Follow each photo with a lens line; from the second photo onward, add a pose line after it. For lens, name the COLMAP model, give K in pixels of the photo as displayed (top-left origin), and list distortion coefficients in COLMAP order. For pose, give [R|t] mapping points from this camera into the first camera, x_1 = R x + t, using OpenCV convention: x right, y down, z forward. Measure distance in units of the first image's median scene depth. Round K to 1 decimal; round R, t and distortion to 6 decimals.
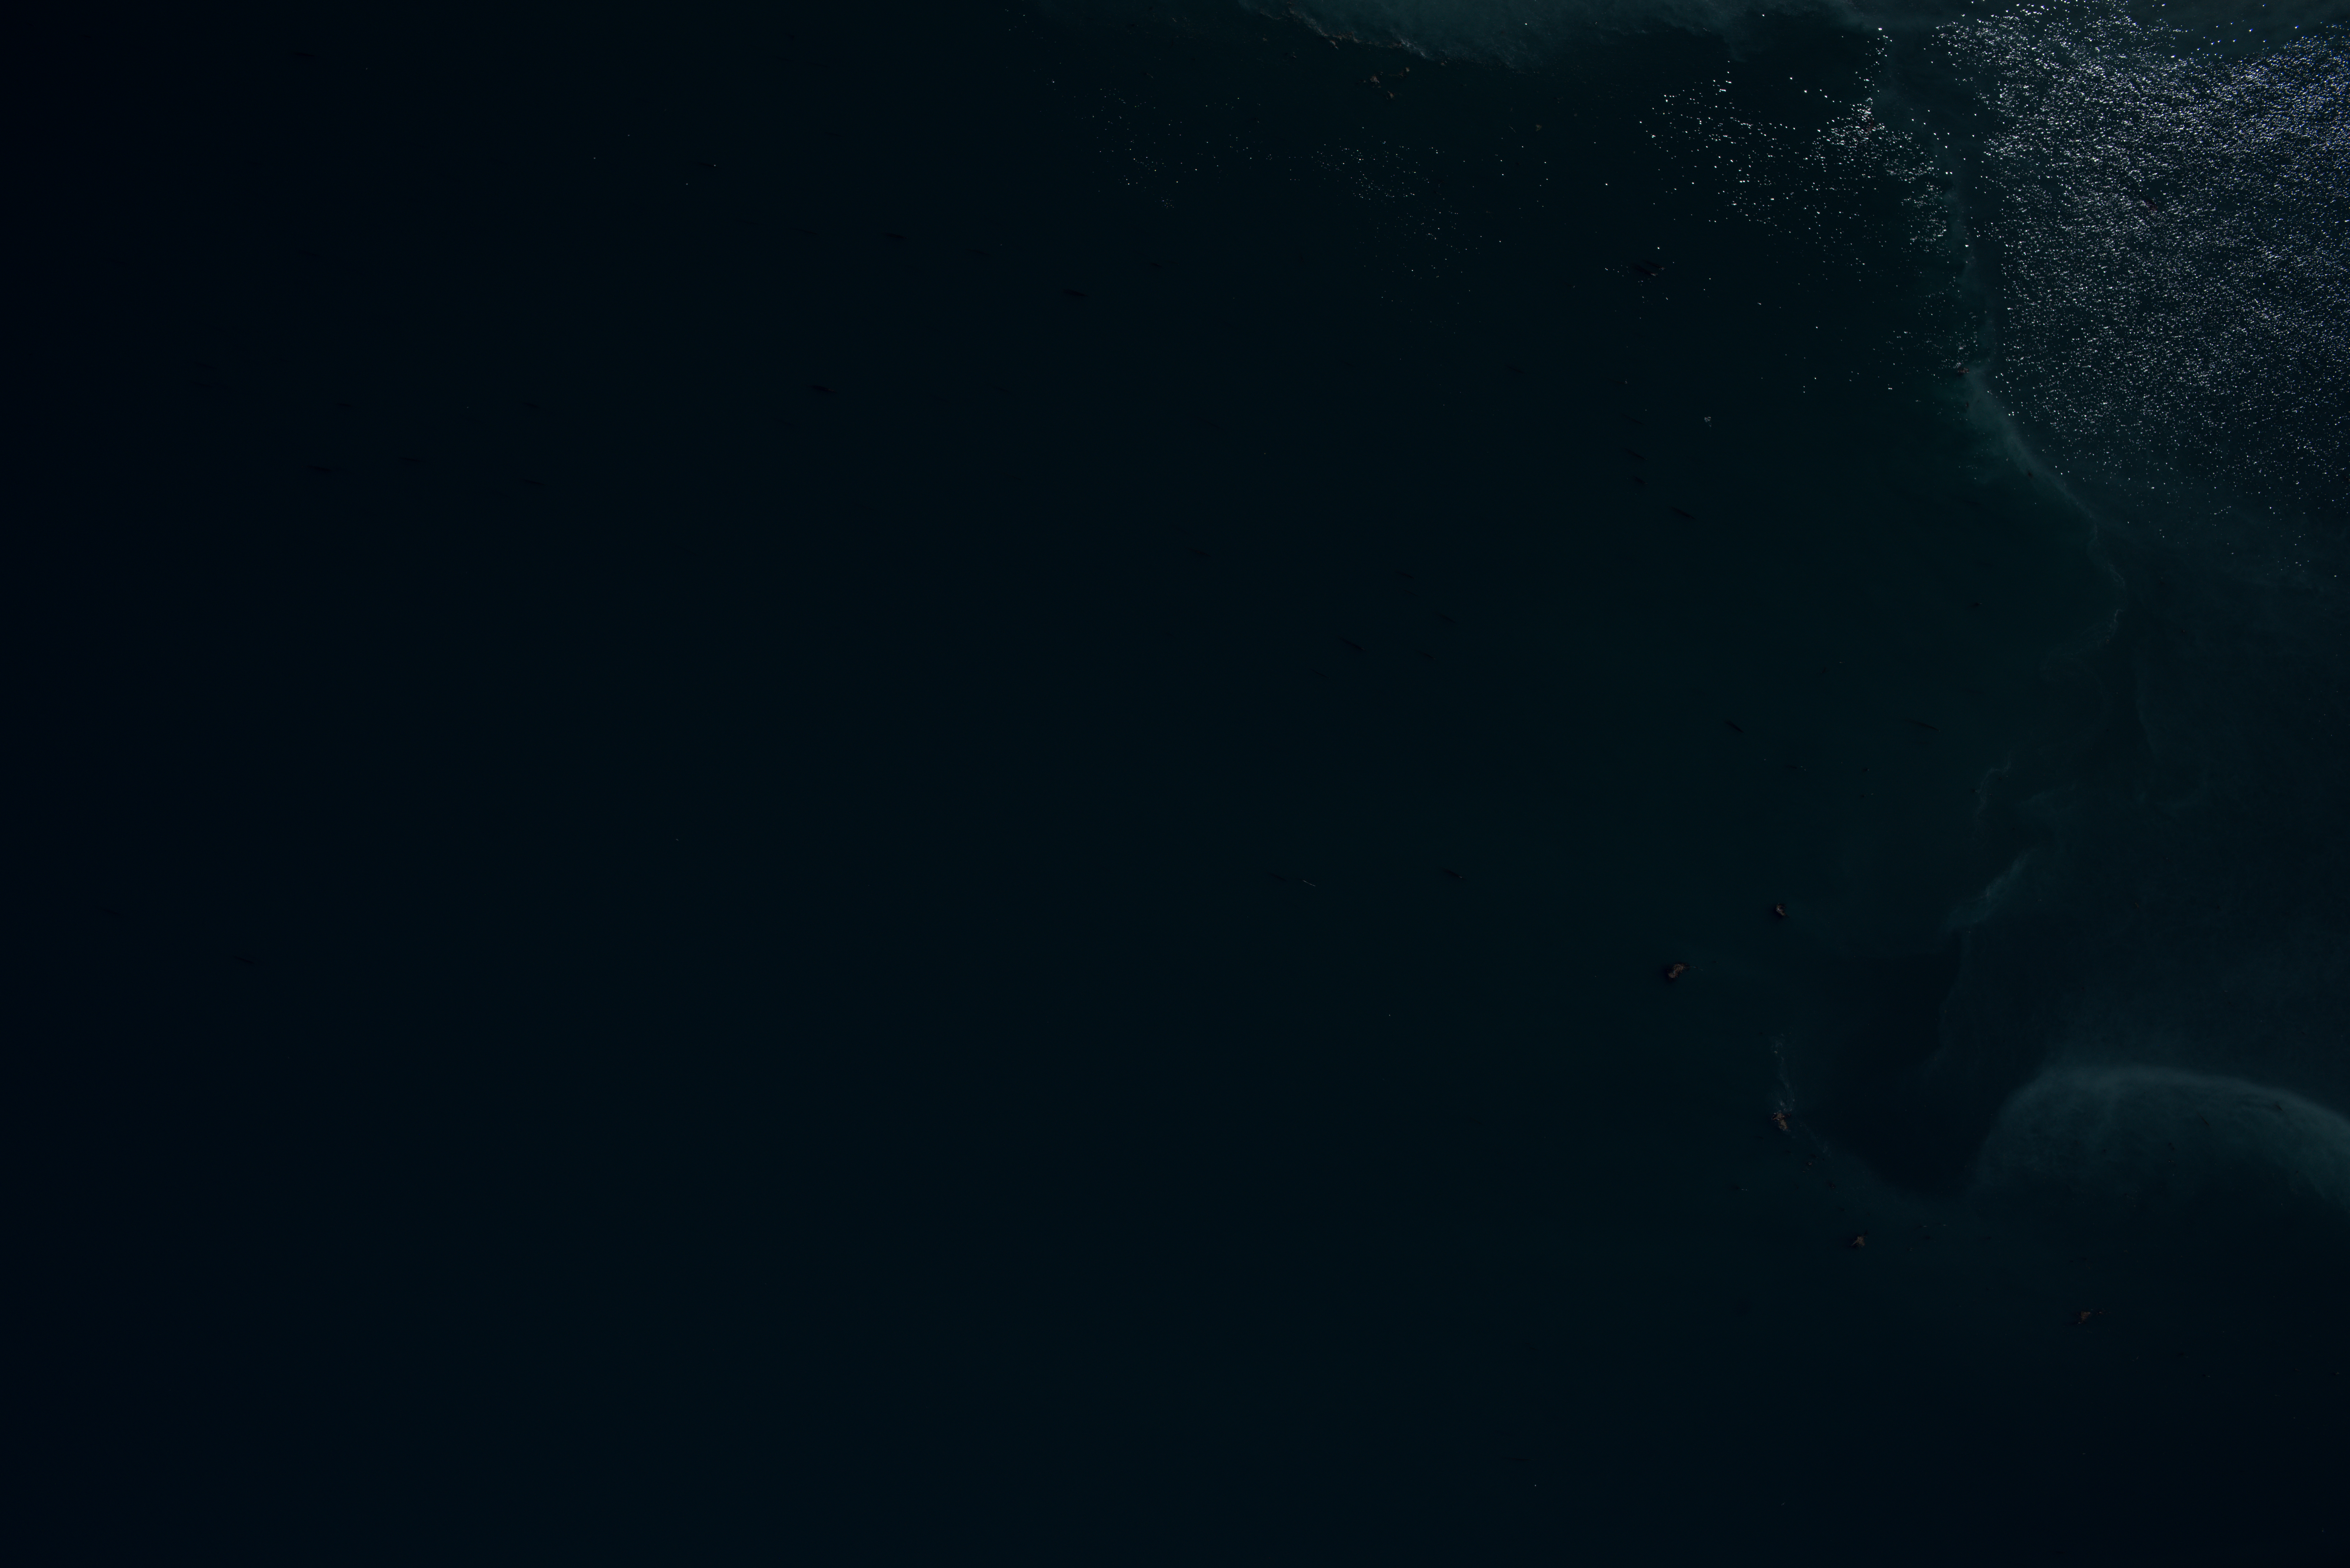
lens RADIAL K [[2696.6, 0, 1175.0], [0, 2696.6, 768.2], [0, 0, 1]] dist [-0.006929, 0.000000]
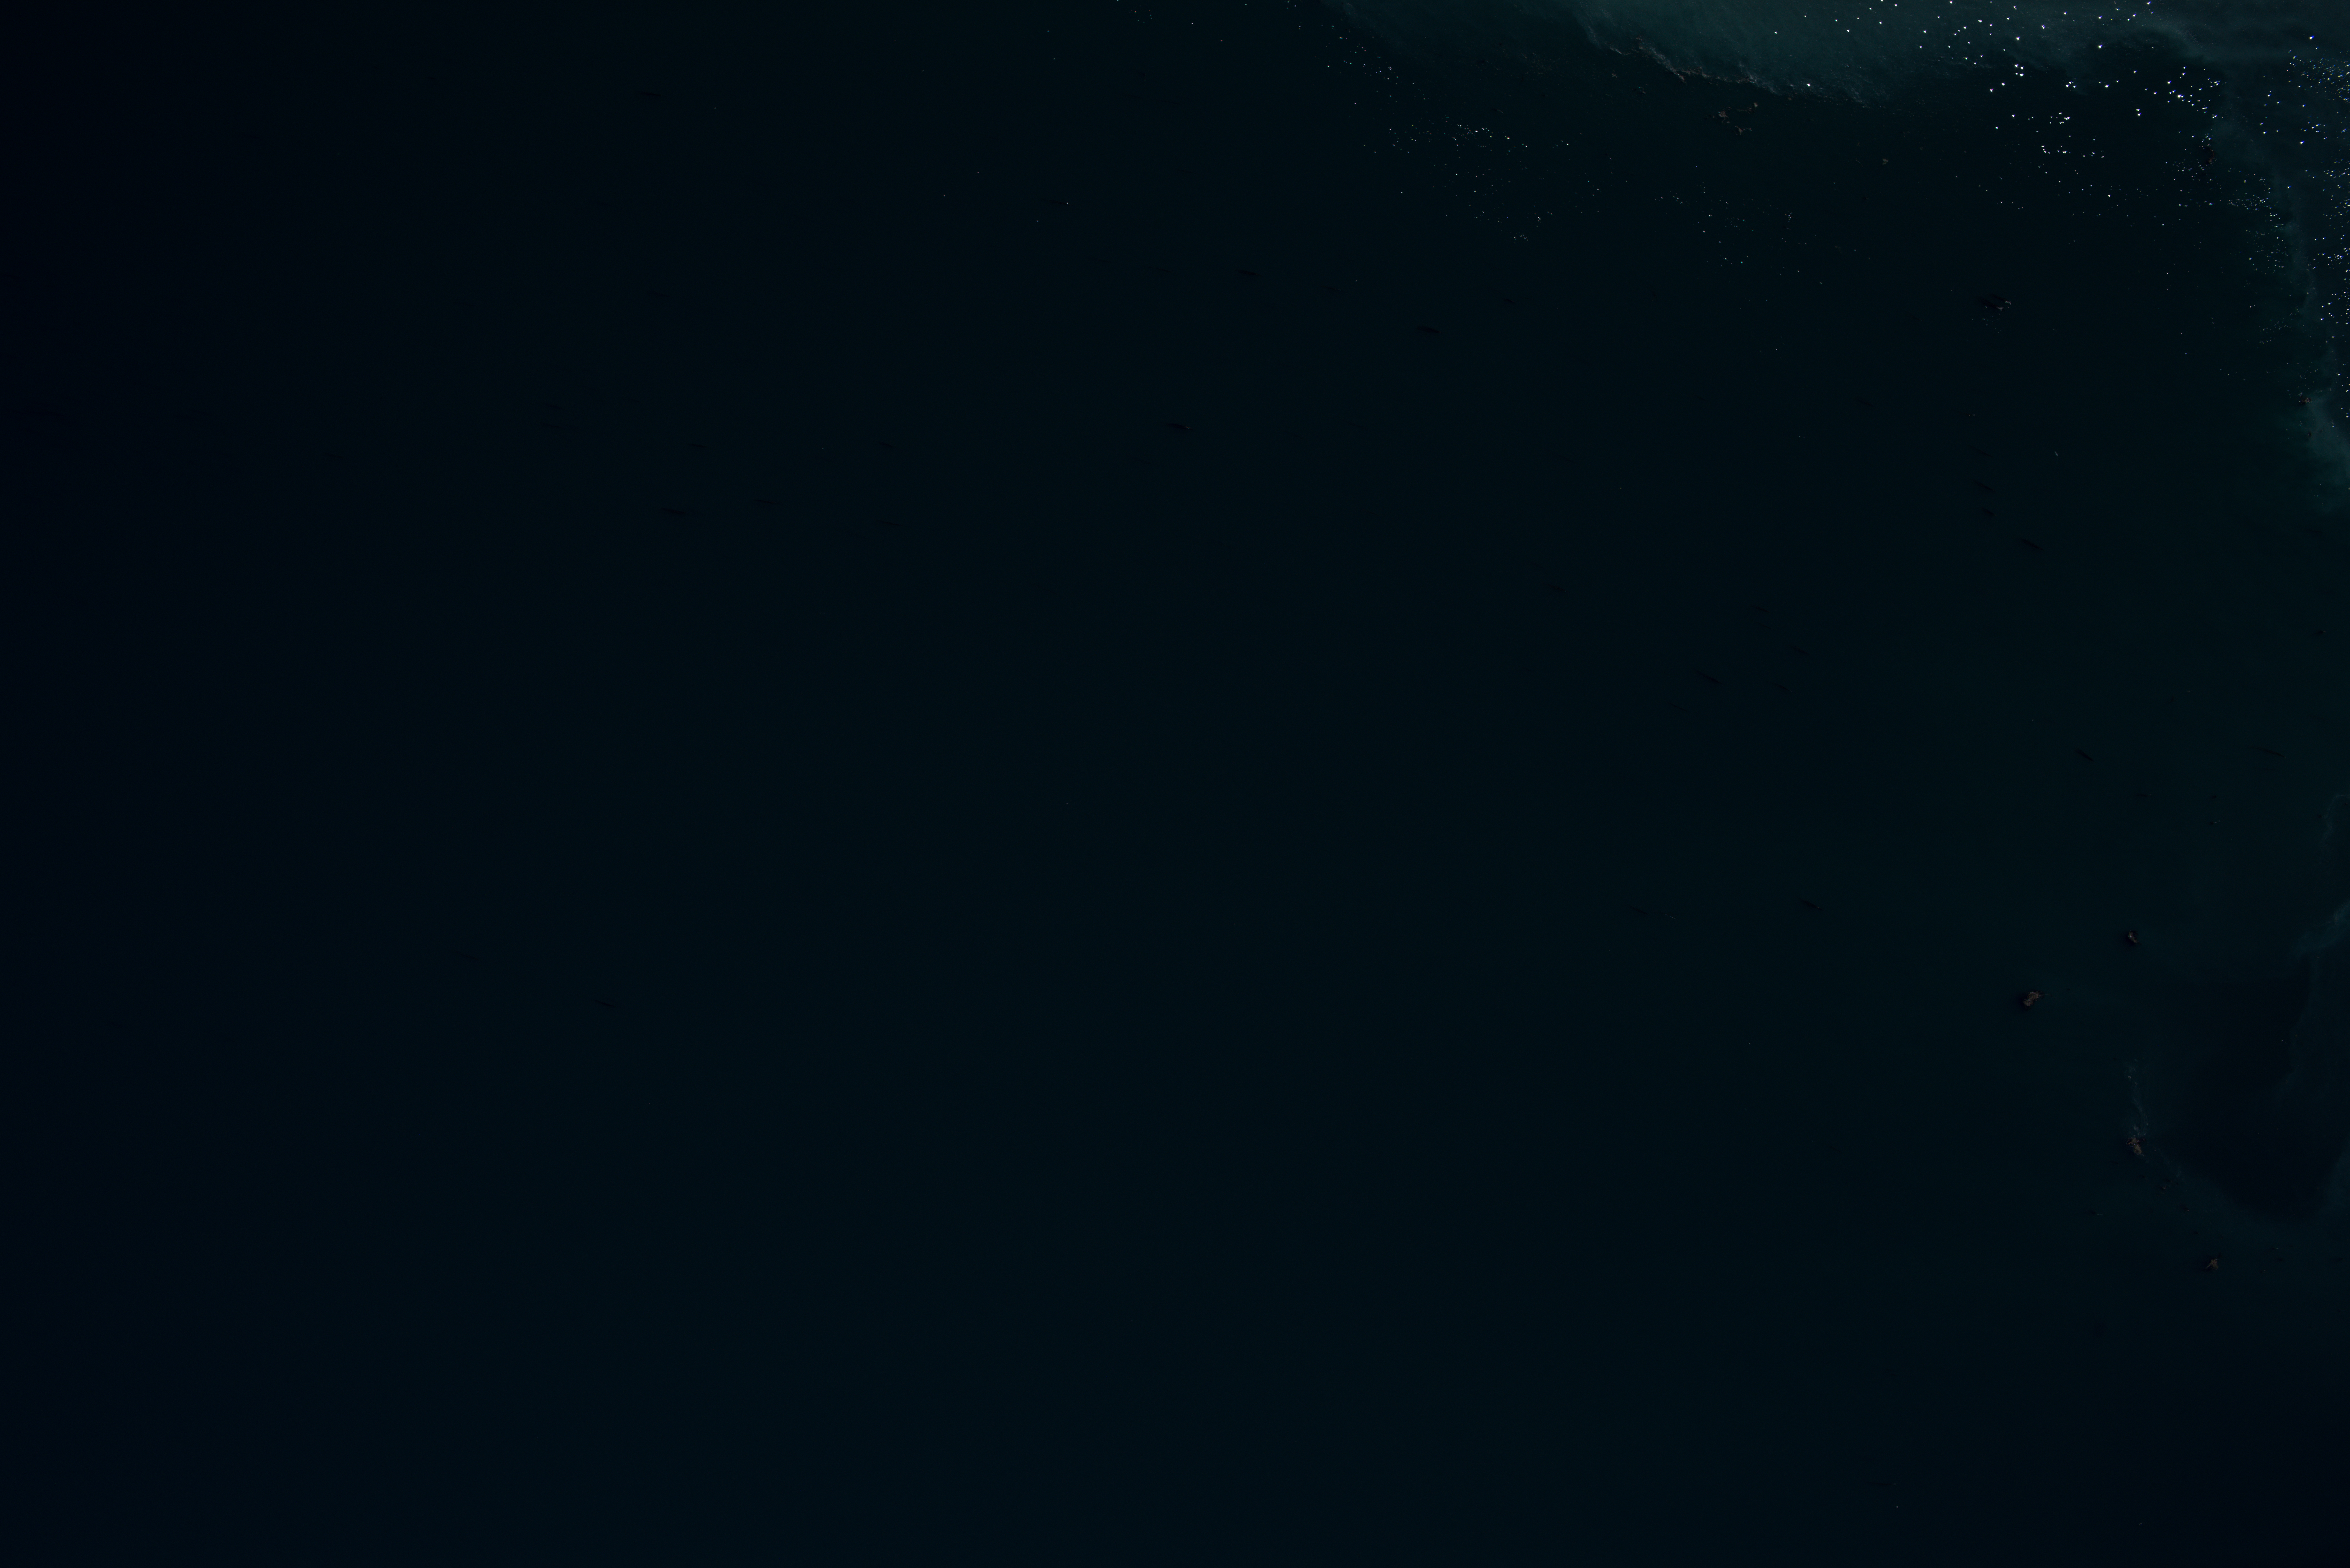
lens RADIAL K [[2696.6, 0, 1173.8], [0, 2696.6, 794.0], [0, 0, 1]] dist [-0.006929, 0.000000]
pose [[0.999888, -0.009172, 0.011847, -0.144965], [0.009076, 0.999926, 0.008151, -0.012340], [-0.011921, -0.008043, 0.999897, -0.003911]]
